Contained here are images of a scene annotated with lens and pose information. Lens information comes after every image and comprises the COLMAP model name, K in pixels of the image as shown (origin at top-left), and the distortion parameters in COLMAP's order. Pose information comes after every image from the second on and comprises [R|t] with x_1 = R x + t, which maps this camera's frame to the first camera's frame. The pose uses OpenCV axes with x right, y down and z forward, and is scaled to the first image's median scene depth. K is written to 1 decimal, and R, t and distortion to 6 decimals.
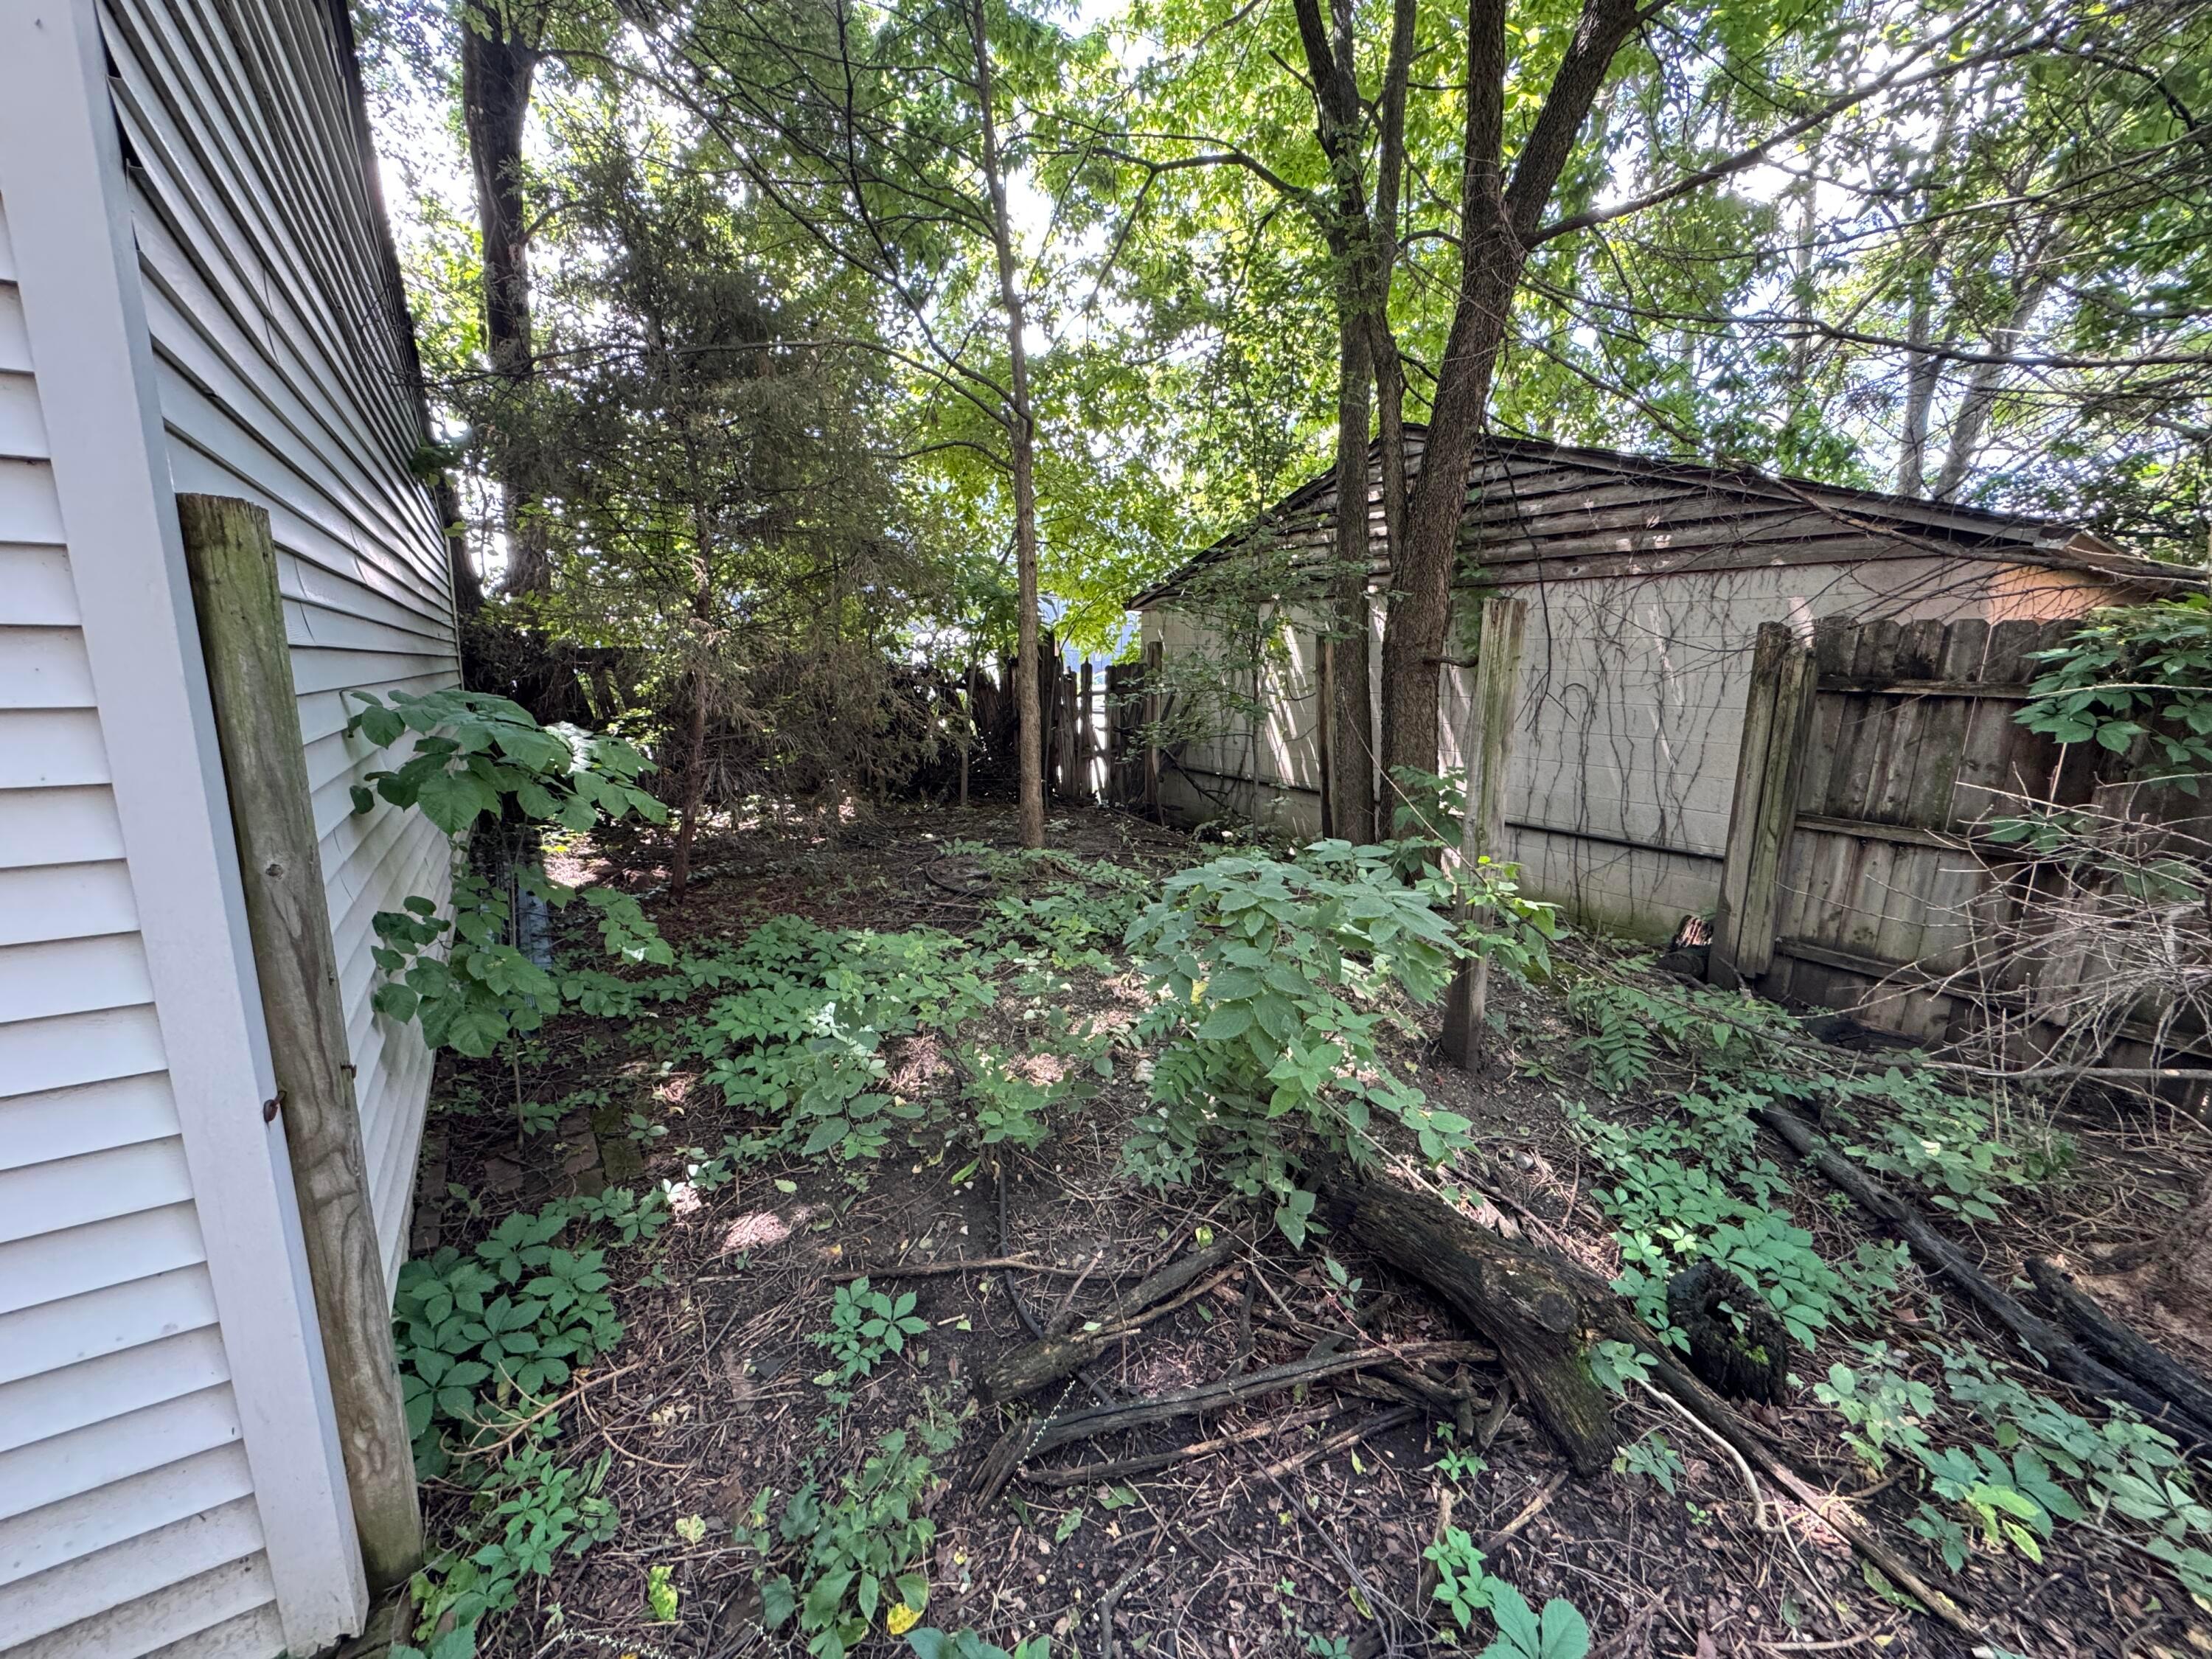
lens RADIAL K [[883.3, 0, 1114.3], [0, 883.3, 830.5], [0, 0, 1]] dist [-0.002185, -0.000048]
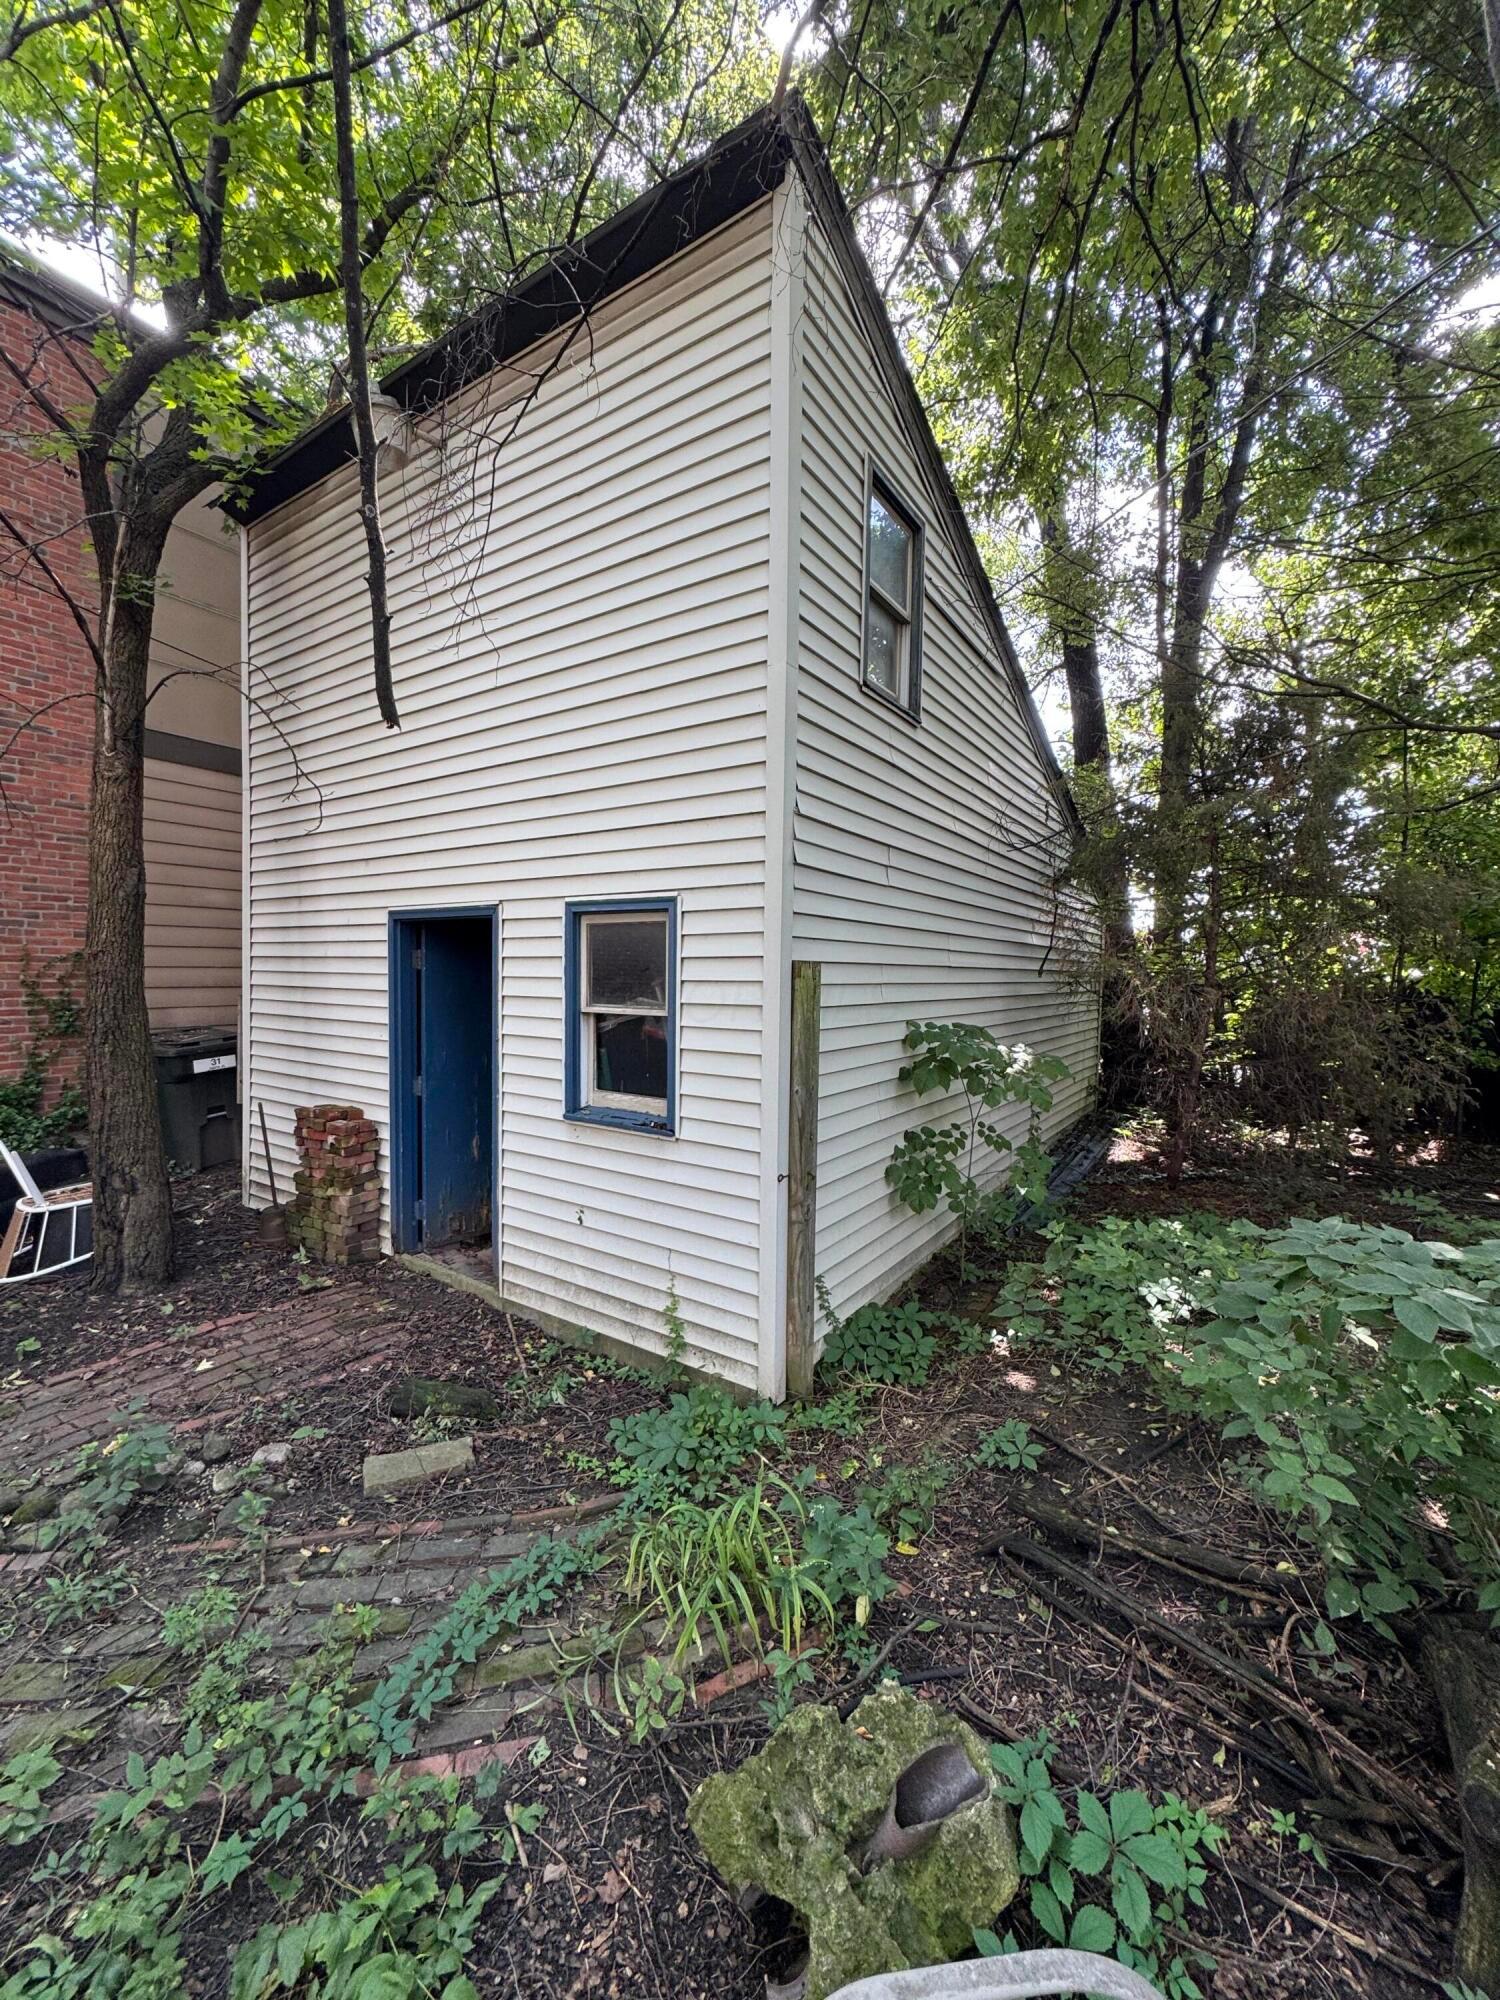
lens RADIAL K [[798.6, 0, 741.1], [0, 798.6, 996.4], [0, 0, 1]] dist [-0.002185, -0.000048]
pose [[0.375934, 0.026525, -0.926267, 0.198604], [-0.178898, 0.982862, -0.044462, -0.016437], [0.909213, 0.182422, 0.374237, -0.022998]]
